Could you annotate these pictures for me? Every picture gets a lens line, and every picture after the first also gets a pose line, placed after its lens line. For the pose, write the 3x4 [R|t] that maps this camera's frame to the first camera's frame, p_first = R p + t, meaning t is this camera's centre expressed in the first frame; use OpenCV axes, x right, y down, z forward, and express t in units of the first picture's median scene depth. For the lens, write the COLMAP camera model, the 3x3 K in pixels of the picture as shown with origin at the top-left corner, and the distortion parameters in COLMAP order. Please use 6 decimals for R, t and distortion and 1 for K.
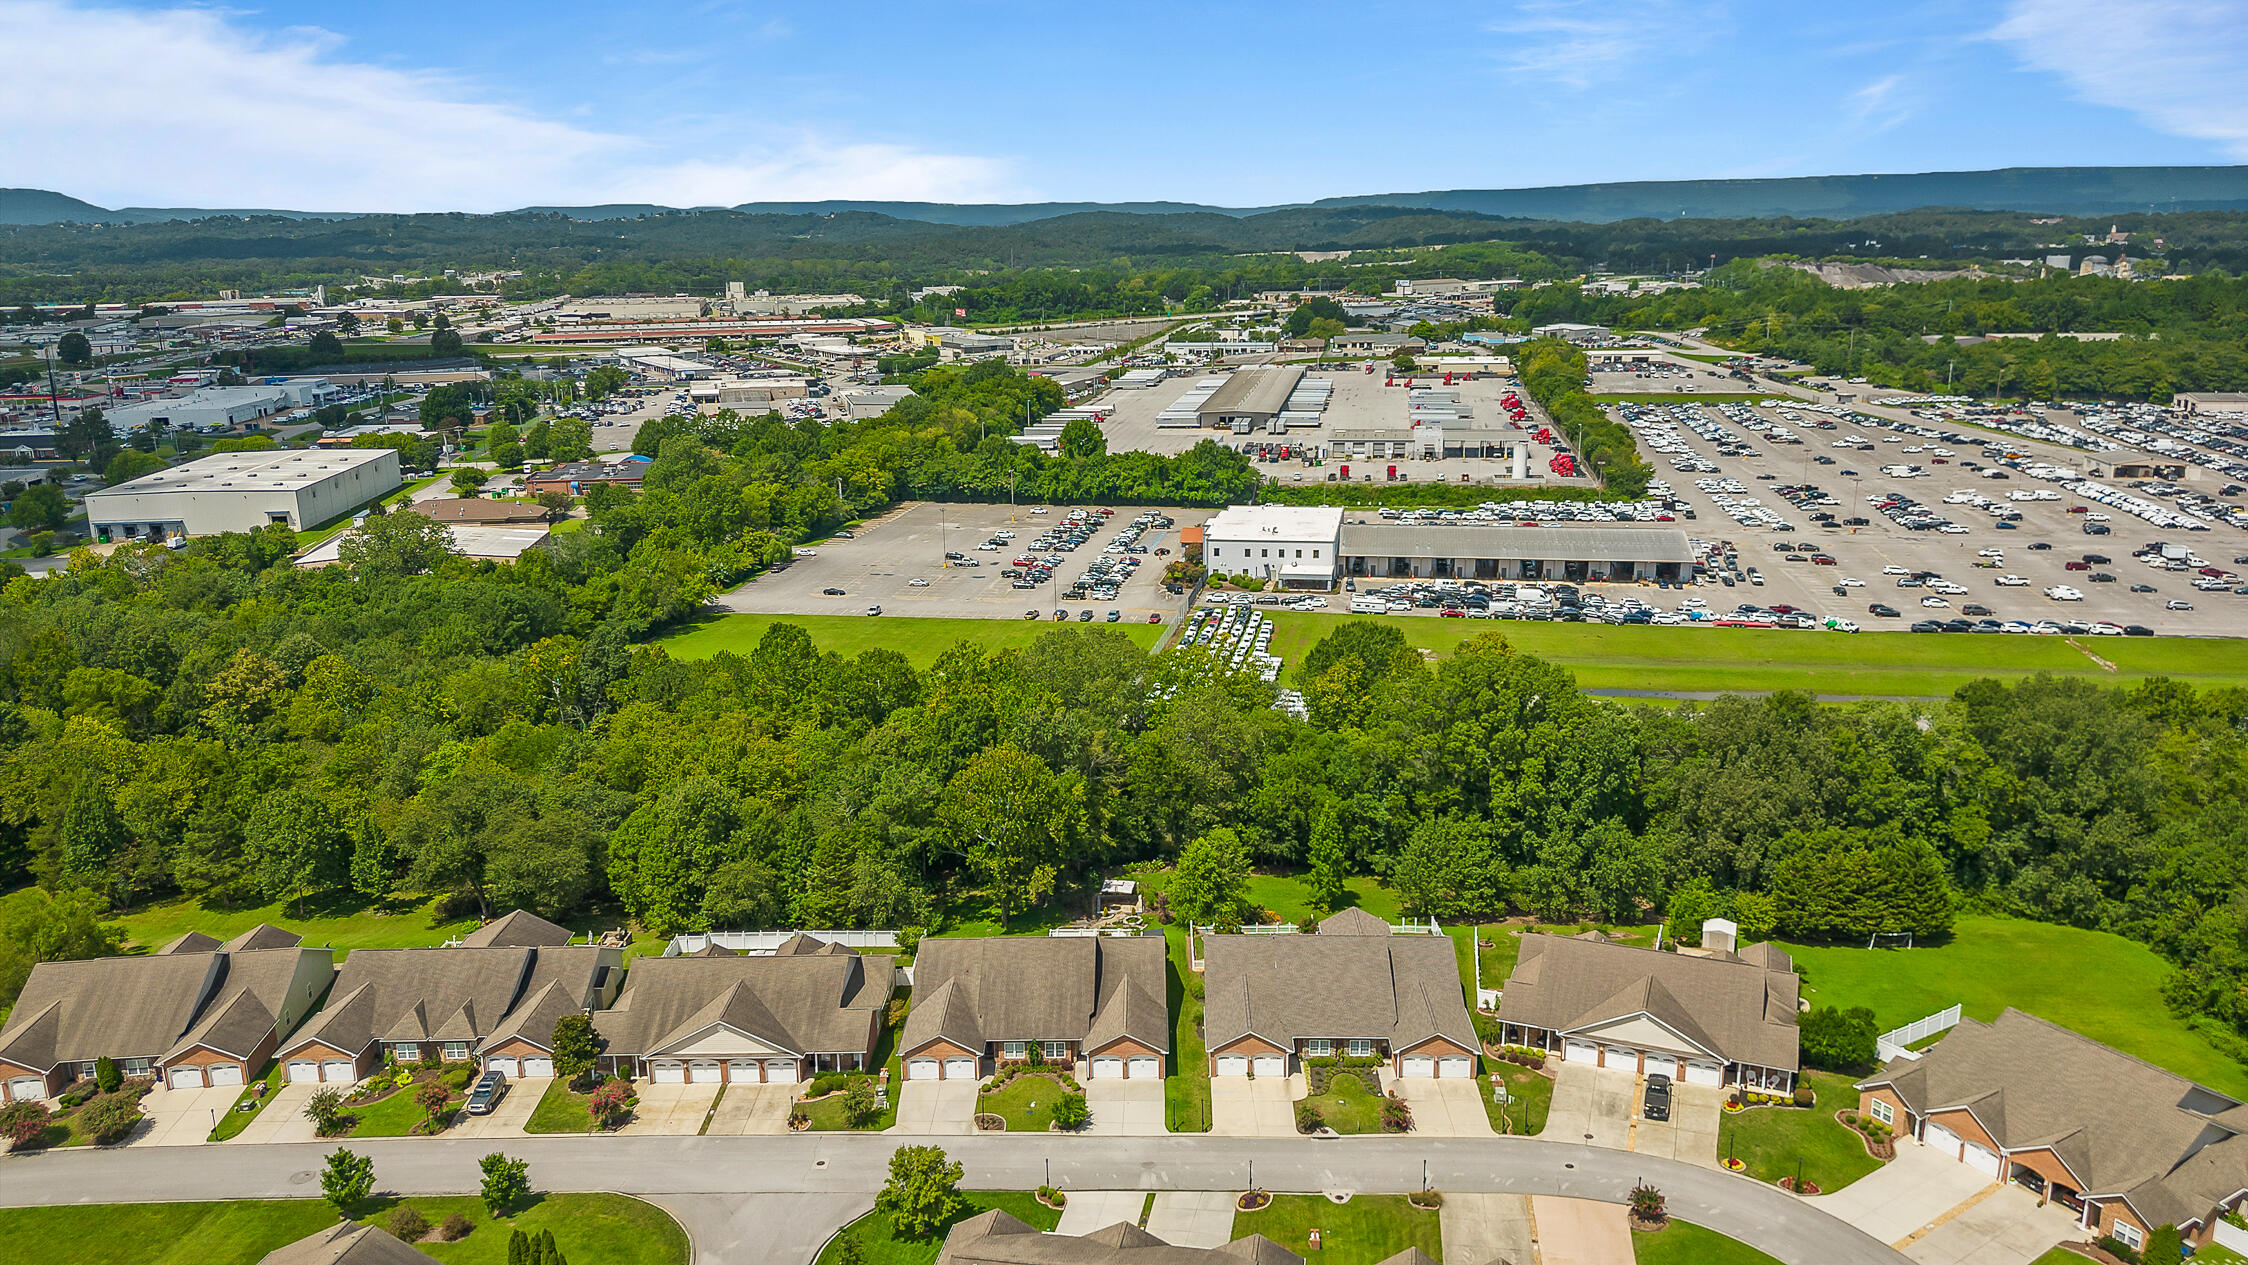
lens RADIAL K [[1563.5, 0, 1126.2], [0, 1563.5, 627.4], [0, 0, 1]] dist [0.049561, -0.041115]
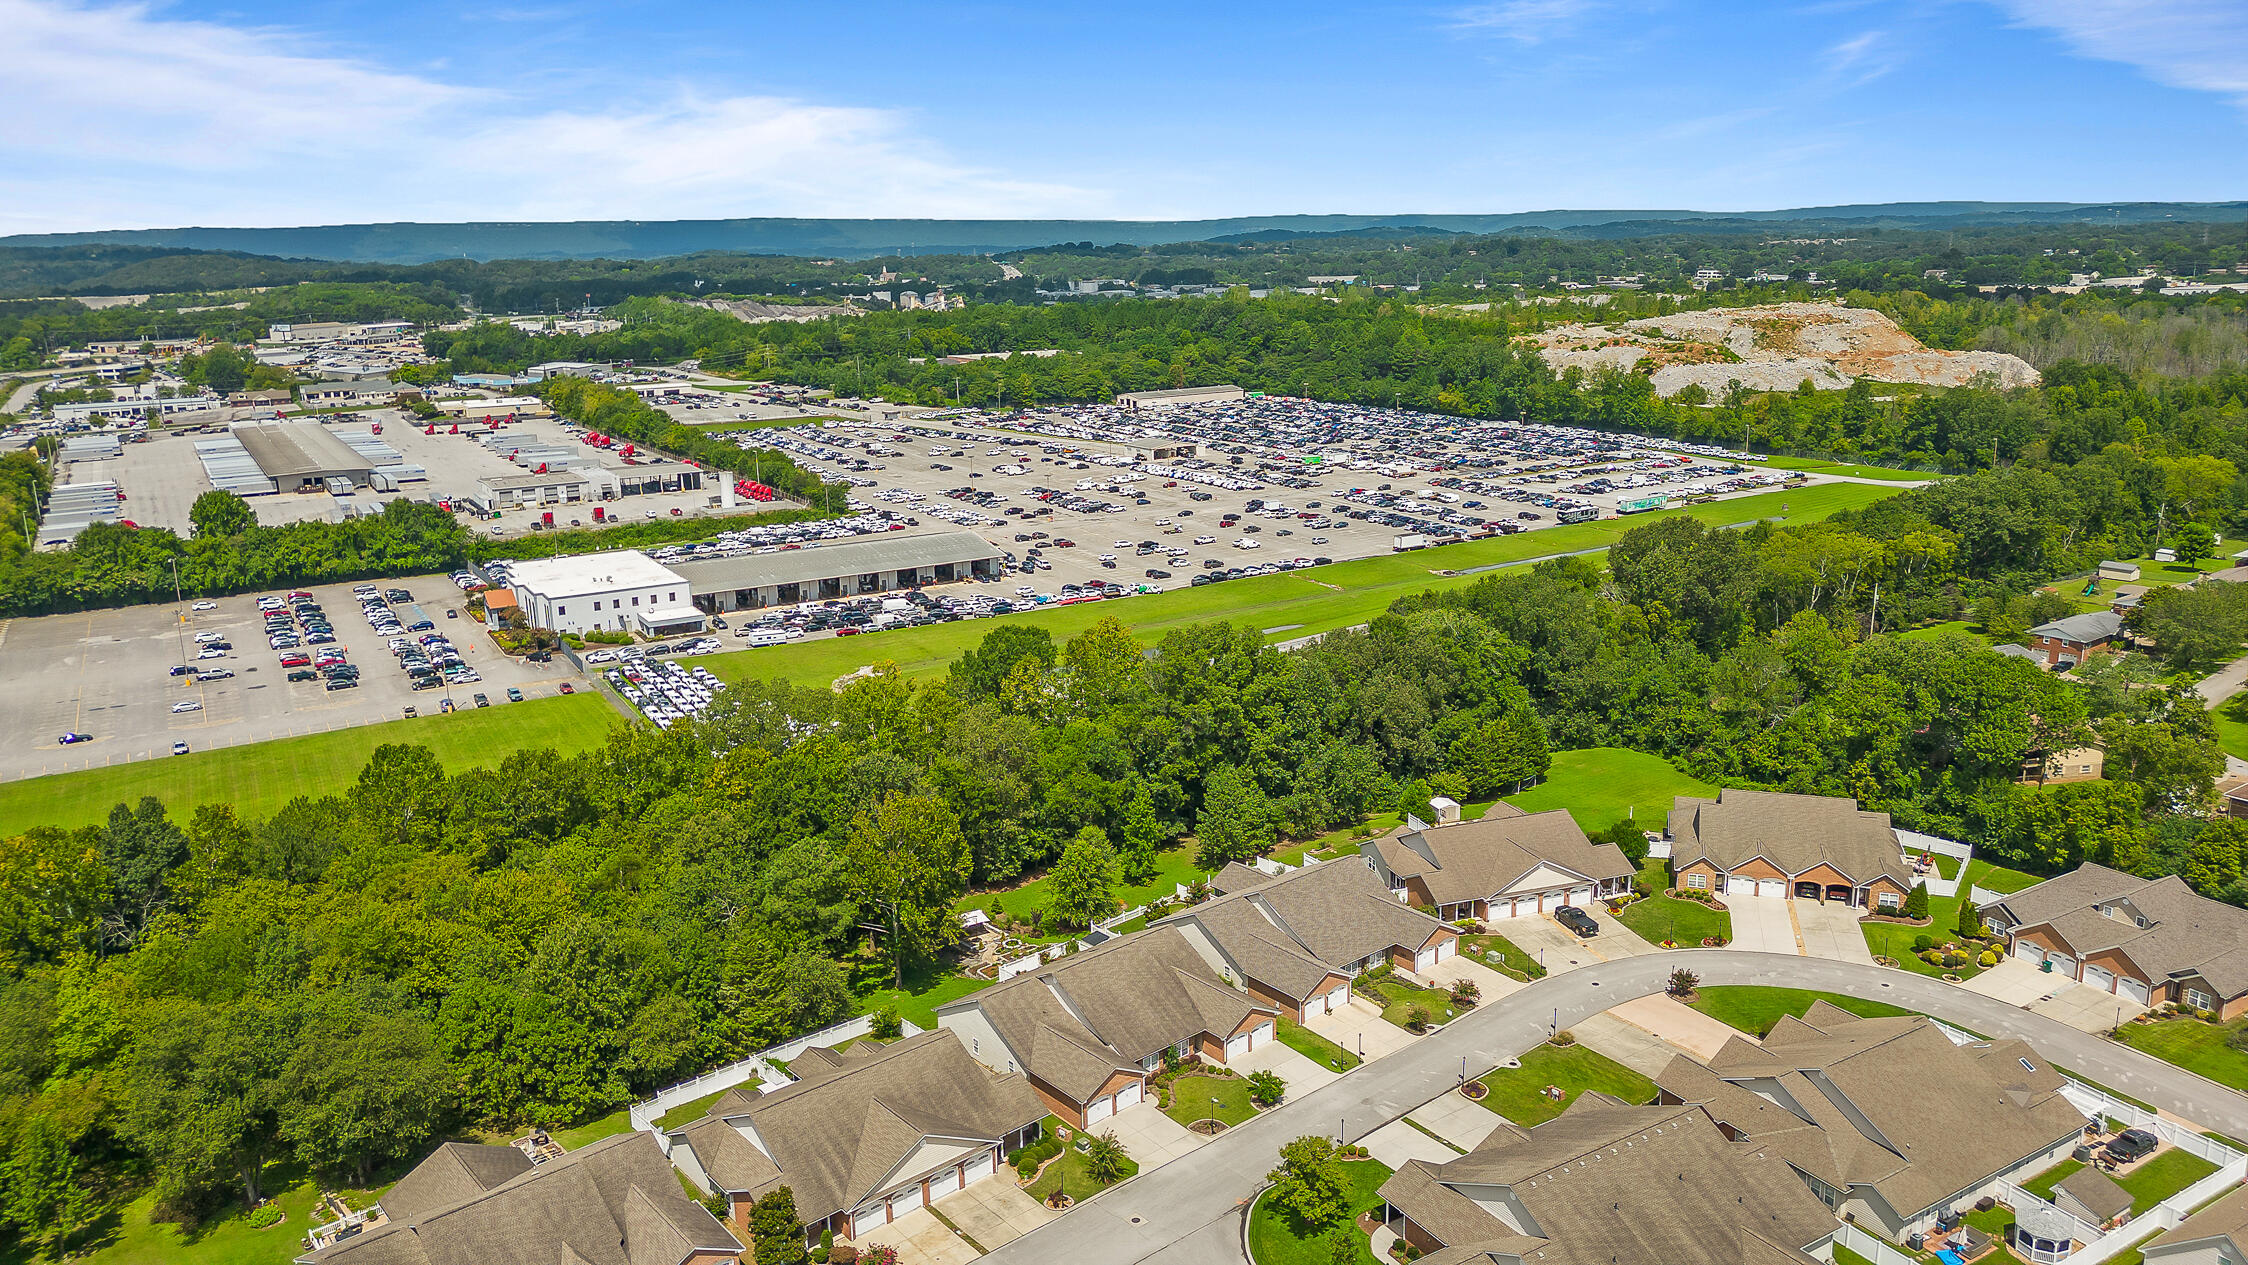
lens RADIAL K [[1563.5, 0, 1121.0], [0, 1563.5, 613.4], [0, 0, 1]] dist [0.049561, -0.041115]
pose [[0.756821, -0.147645, 0.636729, -0.301810], [0.169068, 0.985221, 0.027498, -0.018281], [-0.631378, 0.086840, 0.770597, 0.099797]]
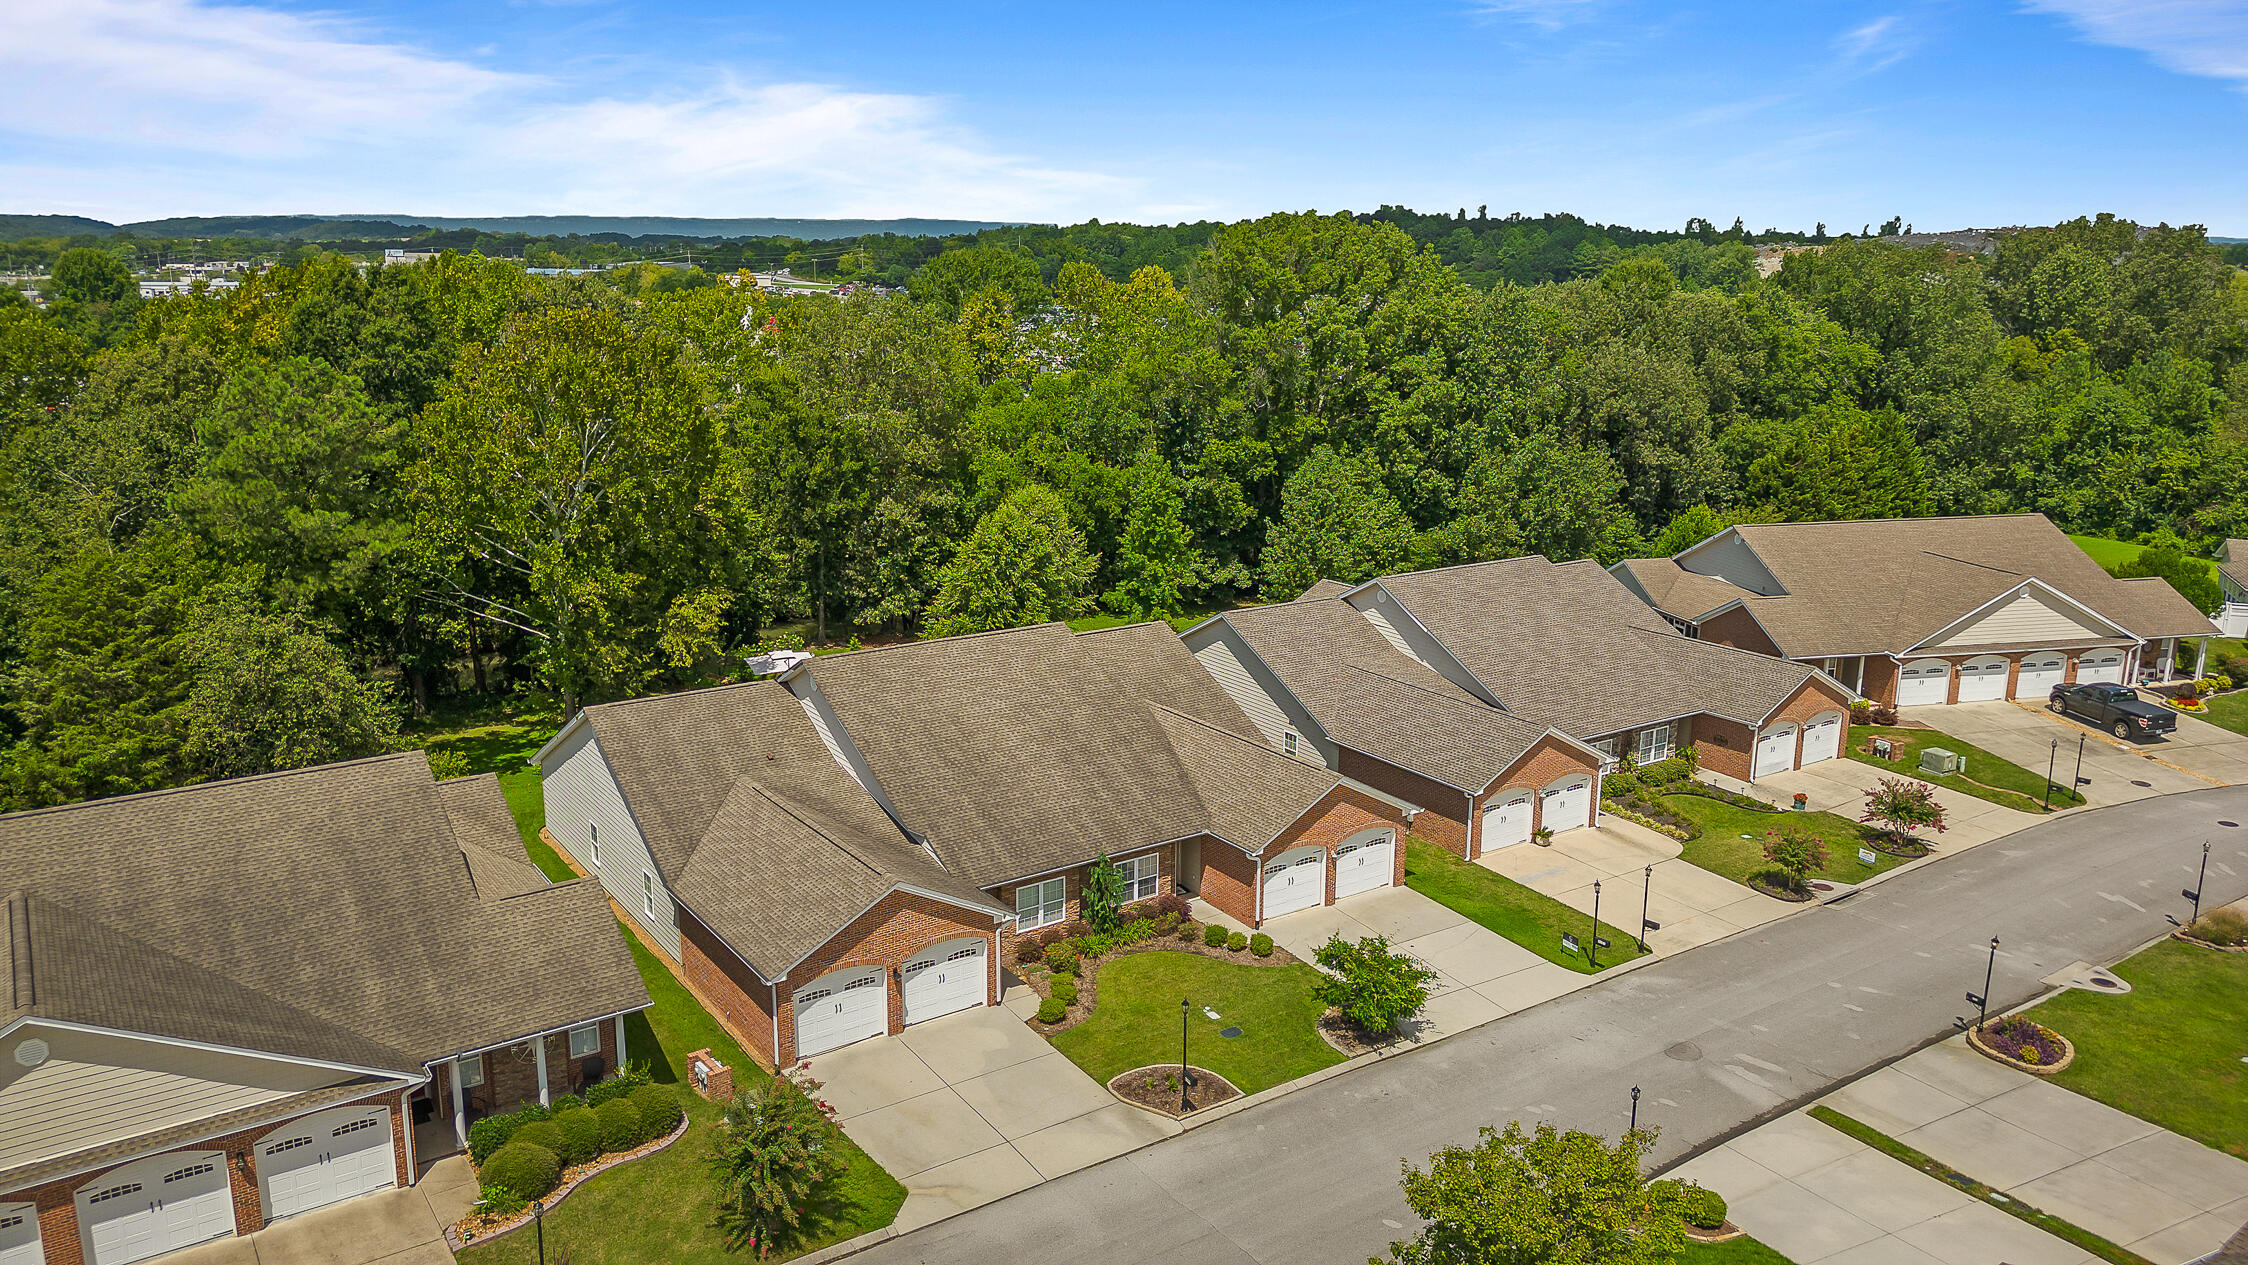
lens RADIAL K [[1563.5, 0, 1122.5], [0, 1563.5, 654.8], [0, 0, 1]] dist [0.049561, -0.041115]
pose [[0.814134, -0.122006, 0.567715, -0.110360], [0.124301, 0.991632, 0.034855, 0.091523], [-0.567217, 0.042191, 0.822487, 0.313943]]
